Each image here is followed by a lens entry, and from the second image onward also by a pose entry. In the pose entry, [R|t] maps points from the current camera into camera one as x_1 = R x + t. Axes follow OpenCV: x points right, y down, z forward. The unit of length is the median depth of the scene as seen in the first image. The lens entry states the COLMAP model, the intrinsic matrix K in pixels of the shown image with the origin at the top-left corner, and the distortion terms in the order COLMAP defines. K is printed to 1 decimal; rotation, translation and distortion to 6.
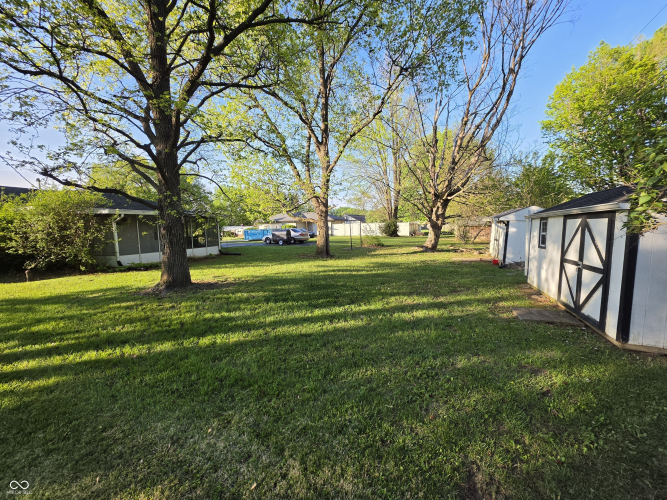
lens RADIAL K [[250.1, 0, 333.5], [0, 250.1, 250.0], [0, 0, 1]] dist [-0.001833, -0.000063]
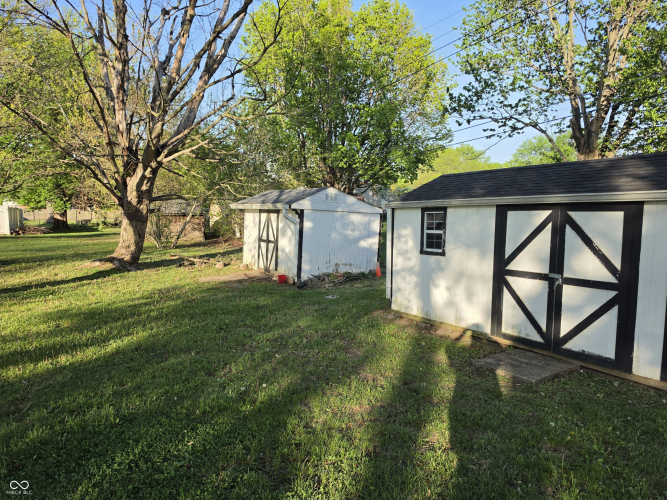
lens RADIAL K [[459.8, 0, 333.5], [0, 459.8, 250.0], [0, 0, 1]] dist [0.061013, -0.004219]
pose [[0.591001, -0.050093, 0.805114, -0.237310], [0.064960, 0.997784, 0.014396, -0.046077], [-0.804051, 0.043792, 0.592945, 0.439187]]
